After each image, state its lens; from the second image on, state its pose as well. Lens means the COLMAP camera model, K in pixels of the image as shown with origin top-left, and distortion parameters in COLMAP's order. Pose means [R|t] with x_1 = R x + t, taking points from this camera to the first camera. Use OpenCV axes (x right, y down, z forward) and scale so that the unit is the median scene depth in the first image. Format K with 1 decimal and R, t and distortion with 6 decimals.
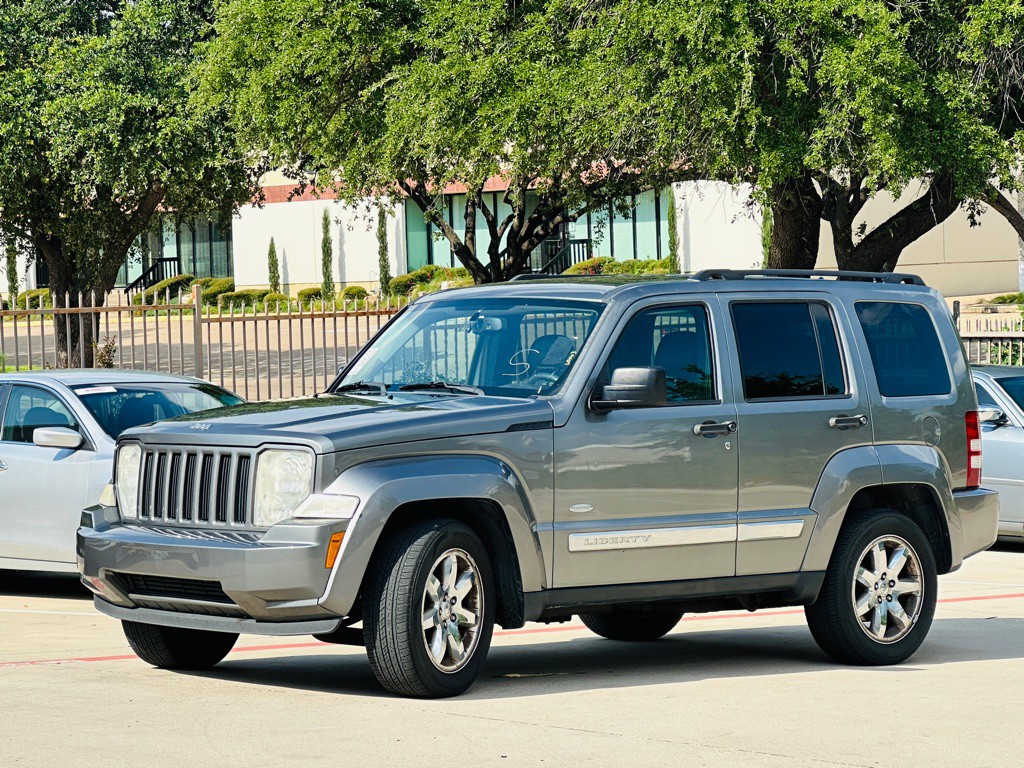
lens RADIAL K [[3493.3, 0, 512.0], [0, 3493.3, 384.0], [0, 0, 1]] dist [-0.557642, 21.165466]
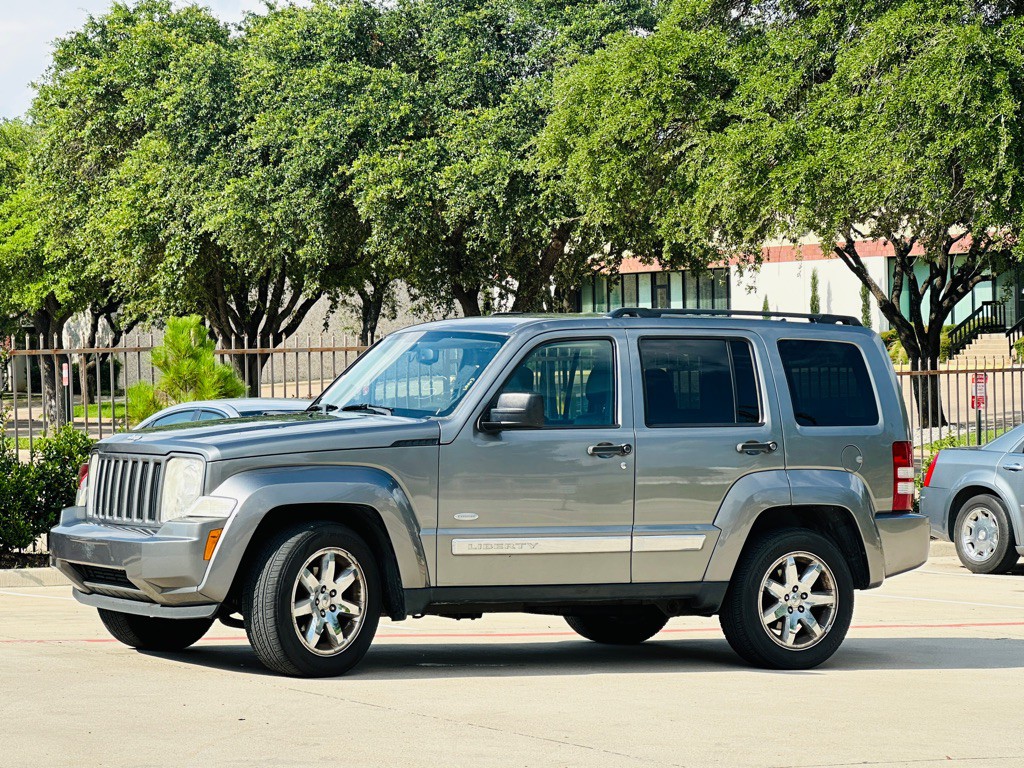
lens RADIAL K [[3360.7, 0, 512.0], [0, 3360.7, 384.0], [0, 0, 1]] dist [-0.647000, 19.884186]
pose [[0.968056, 0.013256, -0.250384, 0.284017], [-0.017970, 0.999702, -0.016552, 0.009677], [0.250090, 0.020523, 0.968005, -0.044887]]
